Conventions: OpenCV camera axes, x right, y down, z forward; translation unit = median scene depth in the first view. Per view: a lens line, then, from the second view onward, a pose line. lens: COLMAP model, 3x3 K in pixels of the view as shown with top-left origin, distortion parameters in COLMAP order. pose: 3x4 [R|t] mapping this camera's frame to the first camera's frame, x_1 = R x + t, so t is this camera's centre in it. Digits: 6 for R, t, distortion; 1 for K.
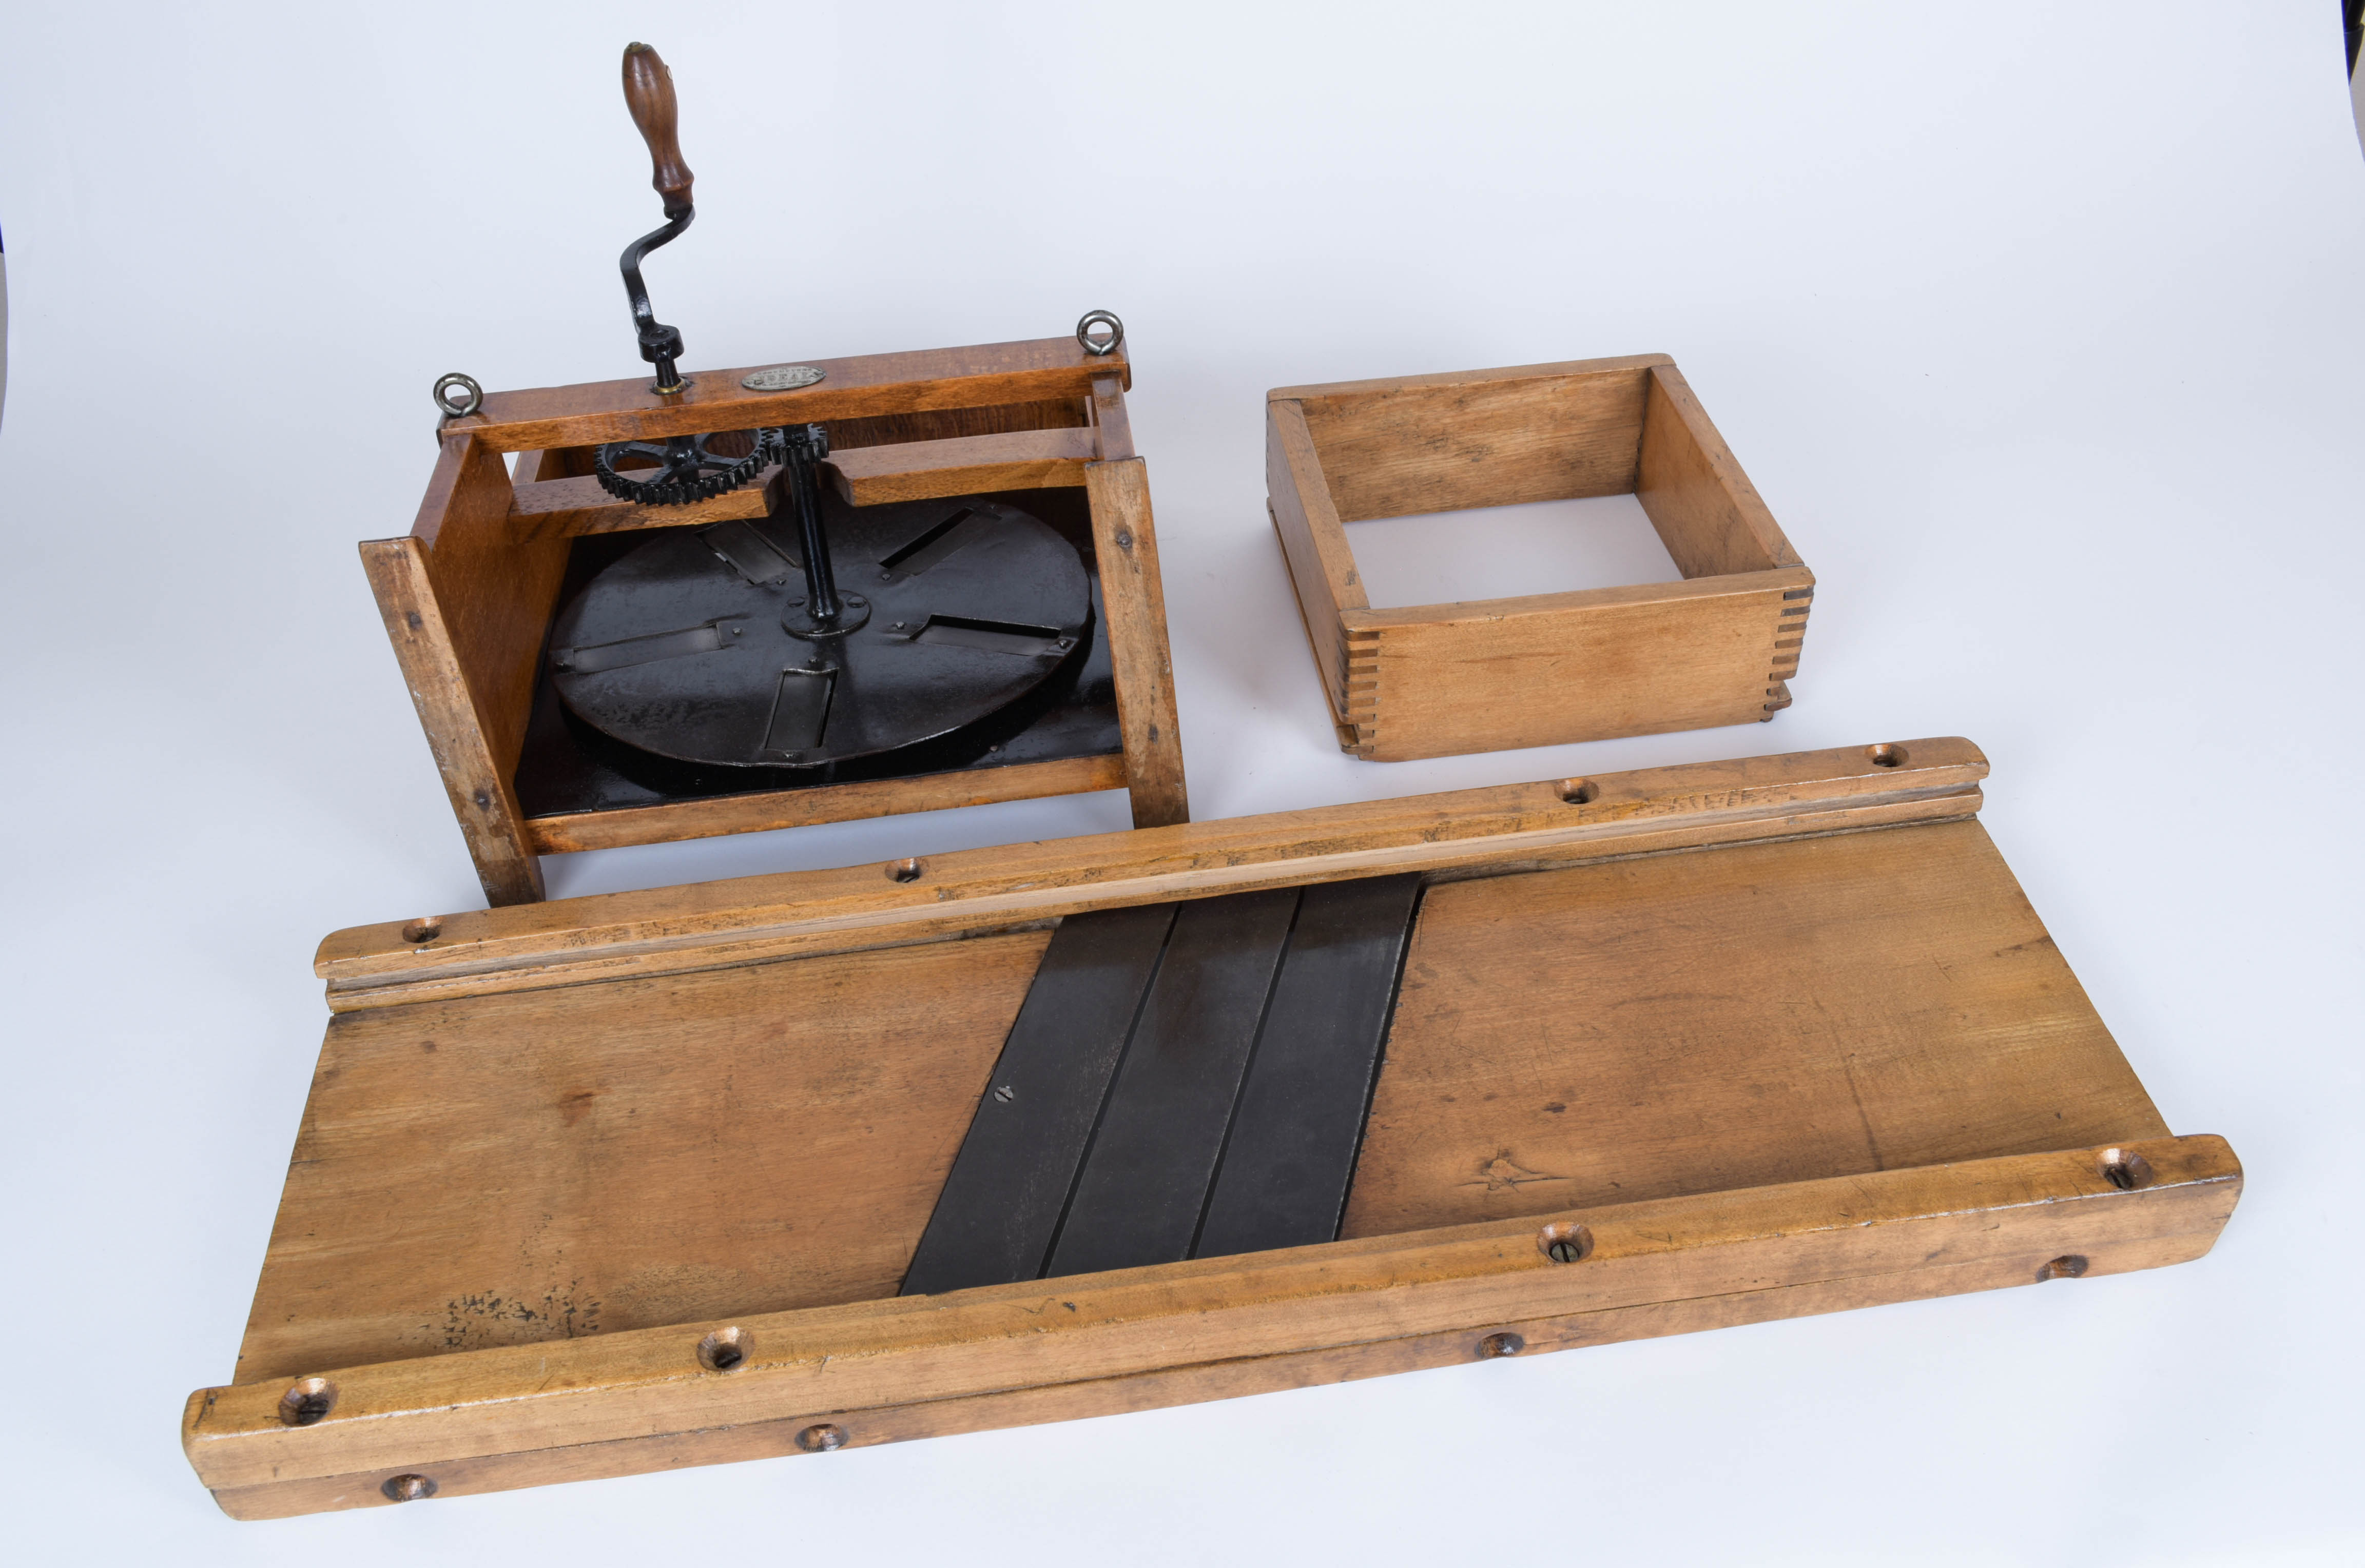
lens RADIAL K [[2126.5, 0, 1197.3], [0, 2126.5, 782.1], [0, 0, 1]] dist [-0.010875, -0.007721]
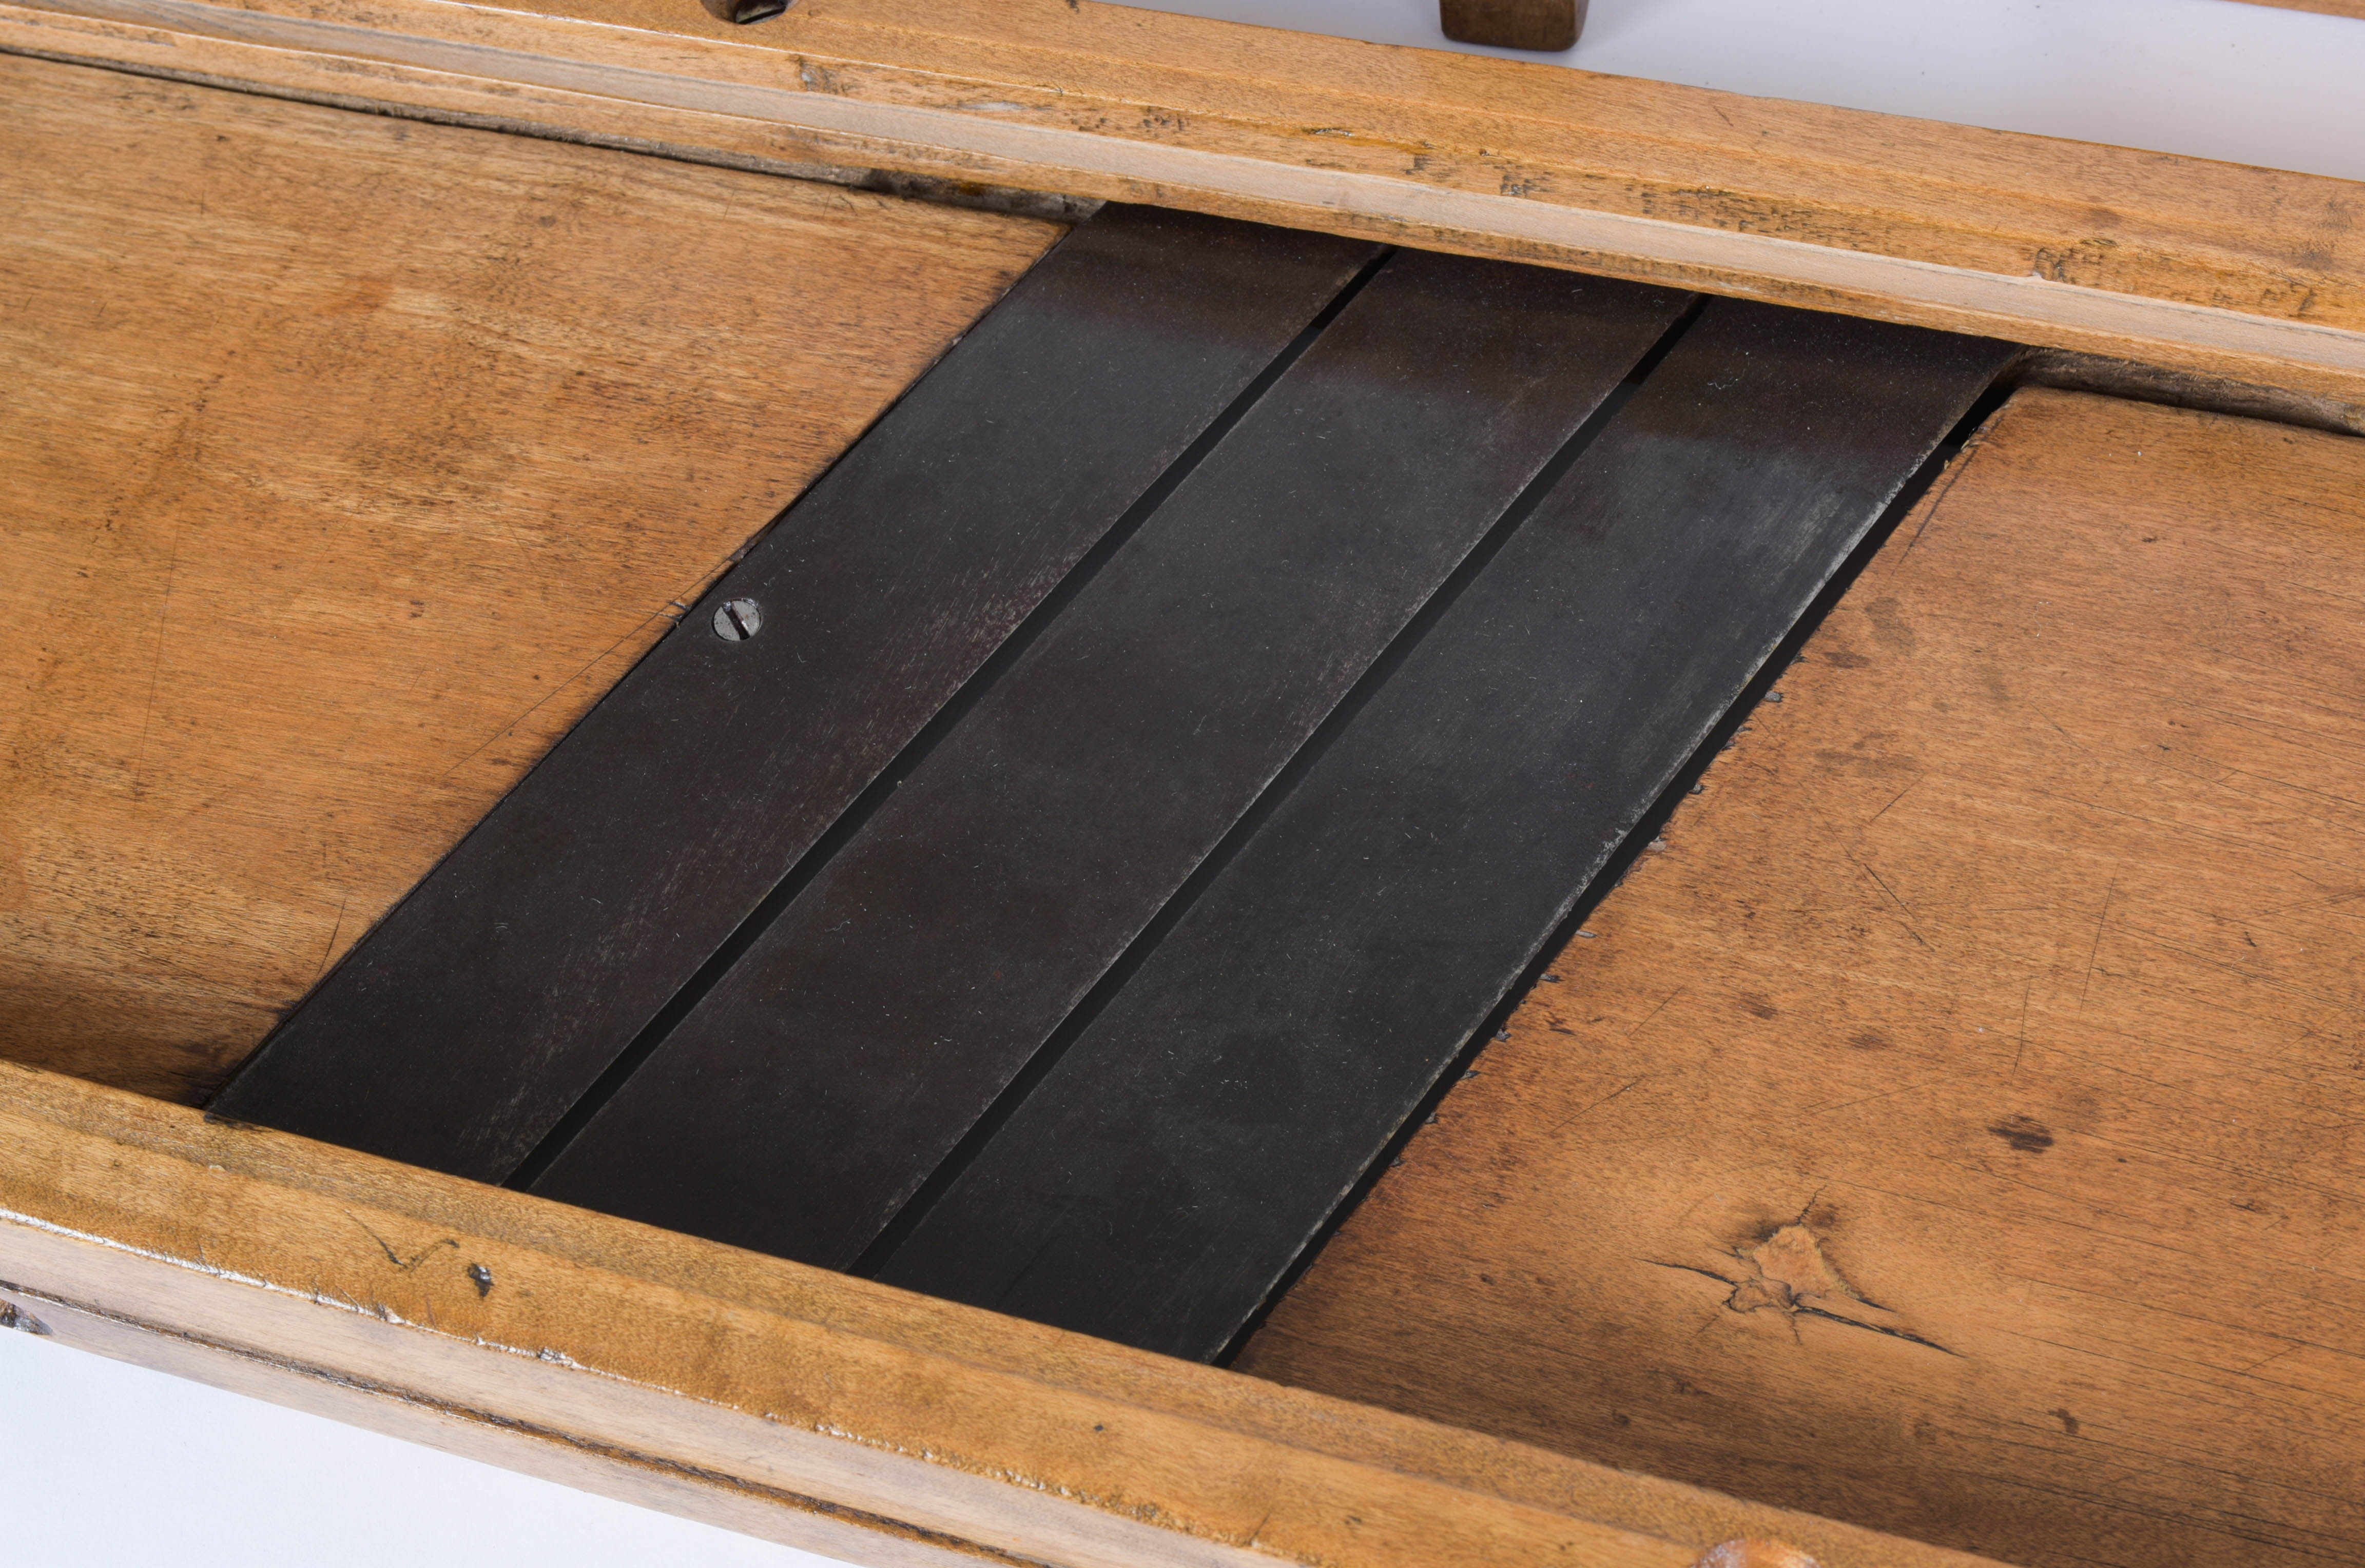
lens RADIAL K [[3221.1, 0, 1199.2], [0, 3221.1, 803.5], [0, 0, 1]] dist [-0.018890, 0.000000]
pose [[0.911602, 0.322175, -0.255314, 0.152216], [-0.213758, 0.902032, 0.375029, -0.069073], [0.351126, -0.287302, 0.891161, 0.448349]]
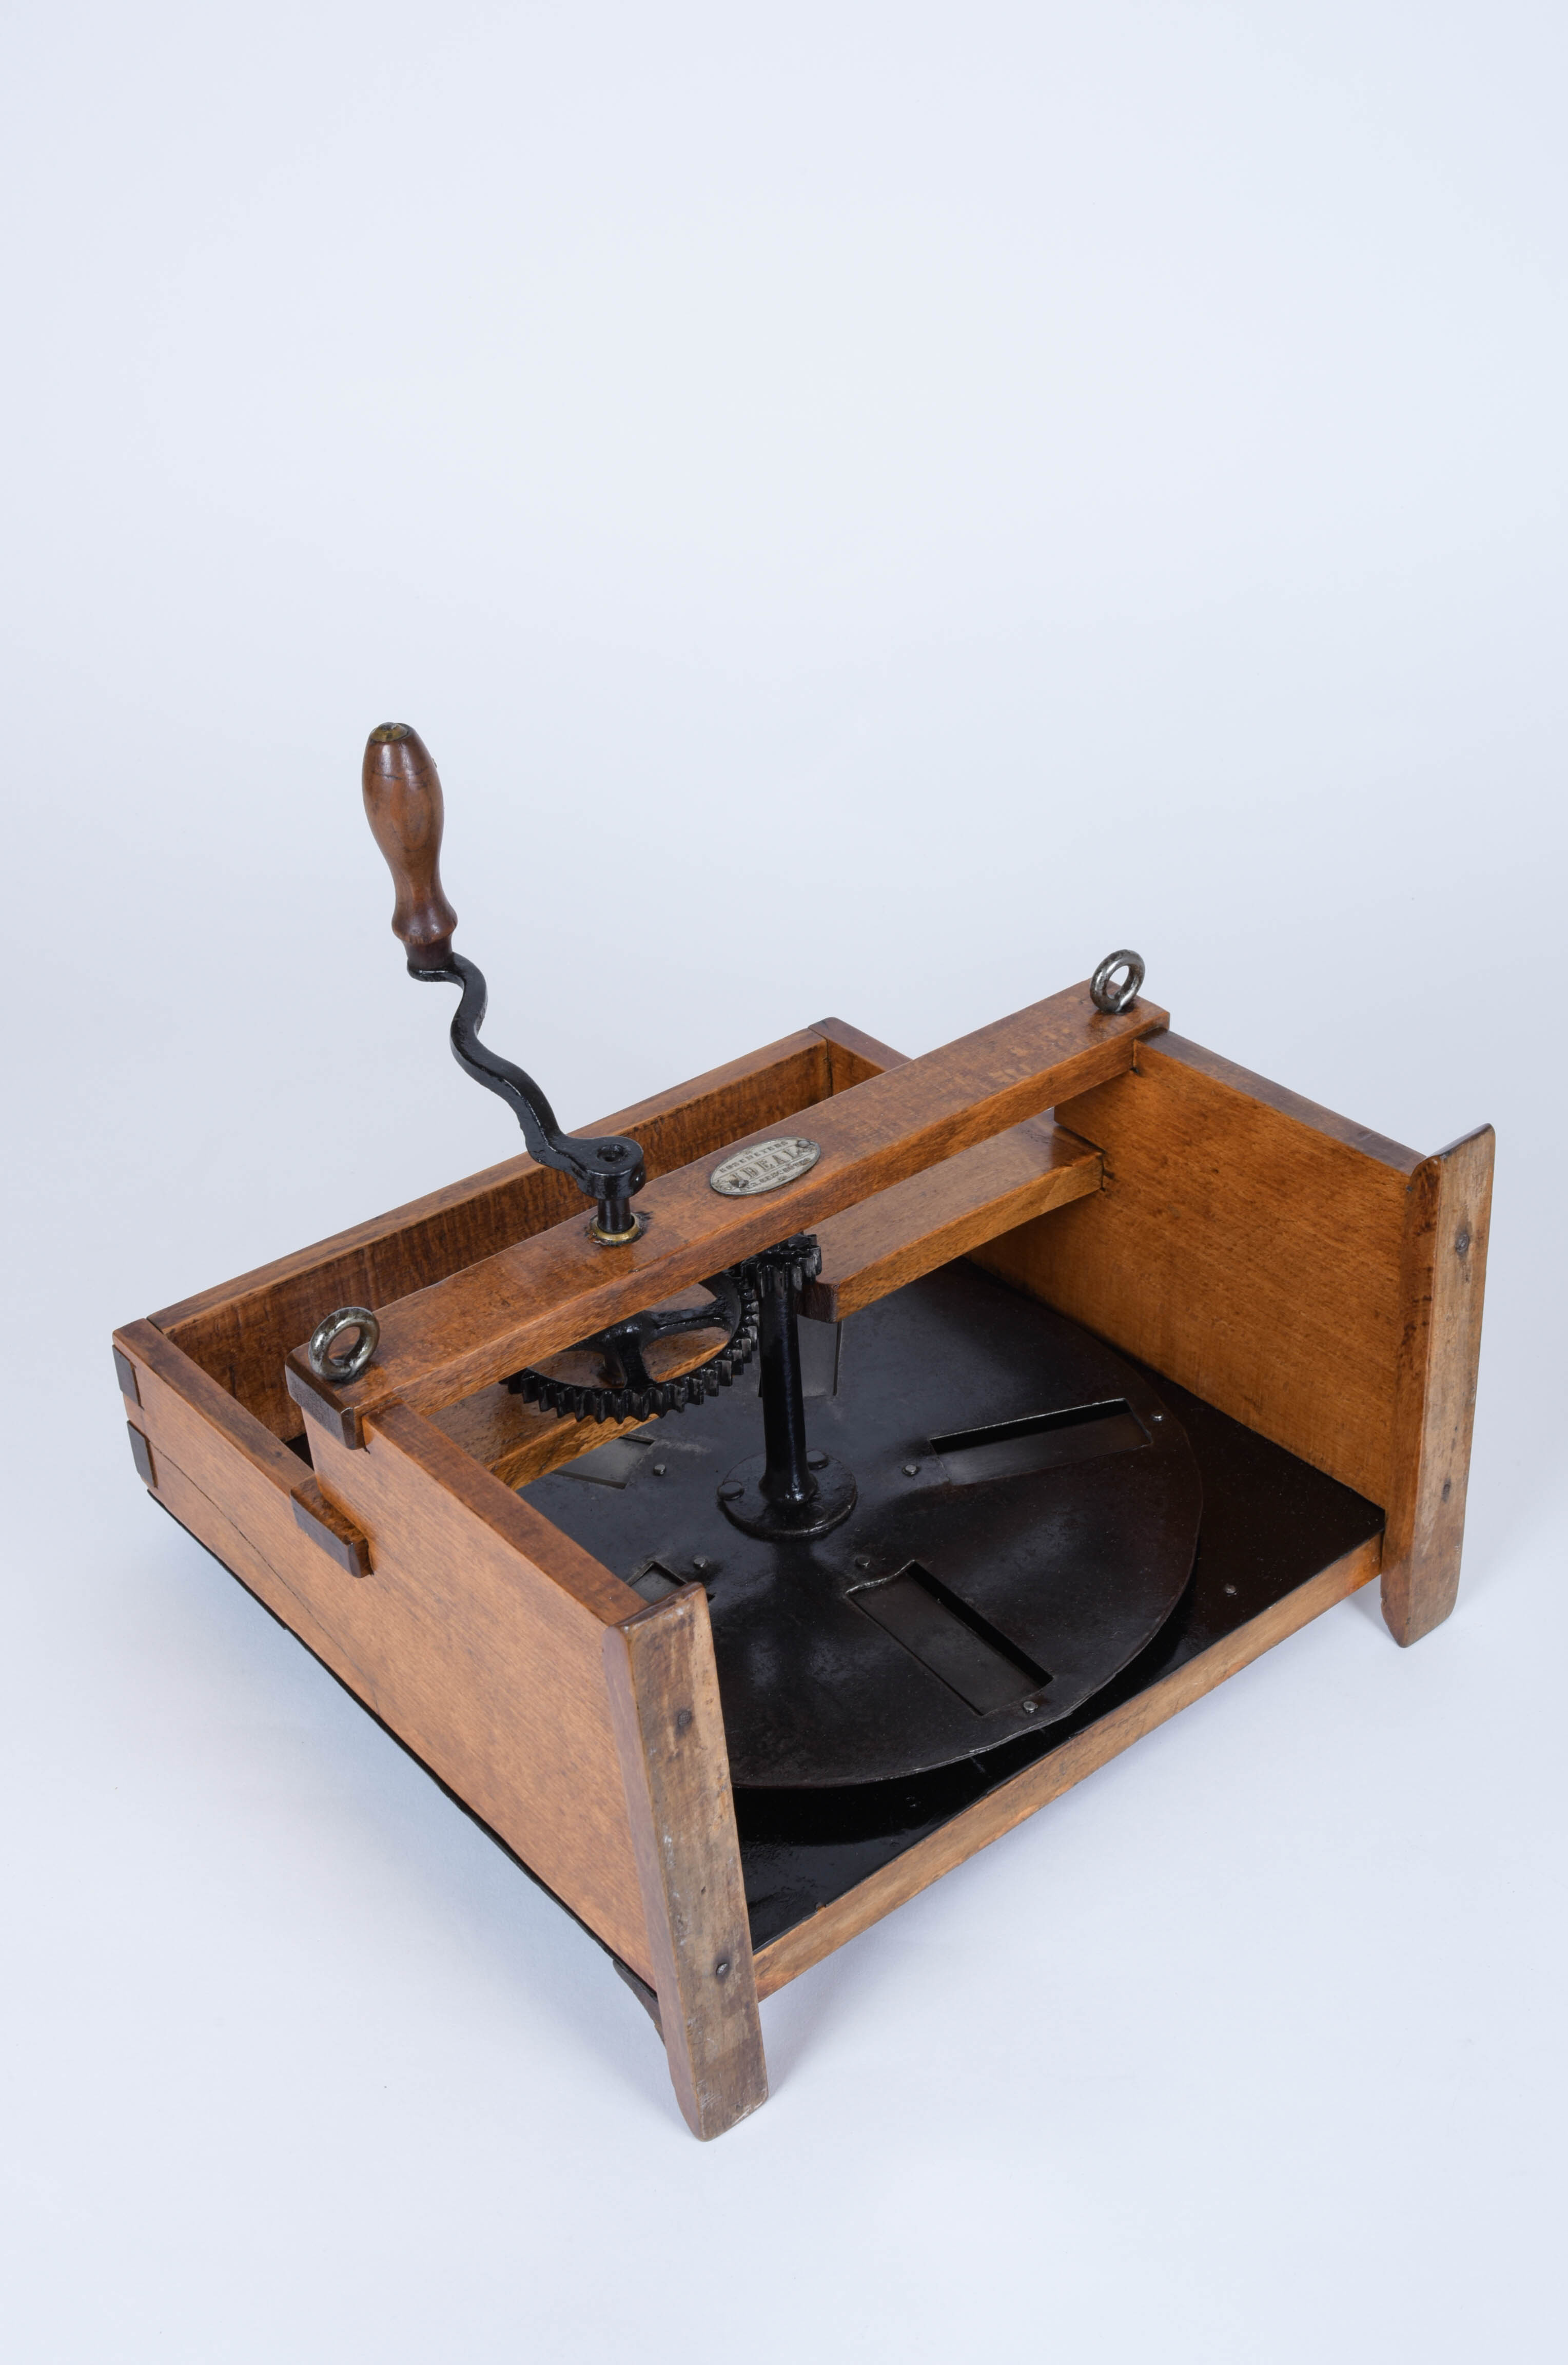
lens RADIAL K [[2632.2, 0, 812.9], [0, 2632.2, 1180.0], [0, 0, 1]] dist [-0.014307, 0.000000]
pose [[0.836486, -0.278678, 0.471836, -0.638923], [0.312448, 0.949908, 0.007121, -0.211862], [-0.450185, 0.141468, 0.881658, 0.319693]]
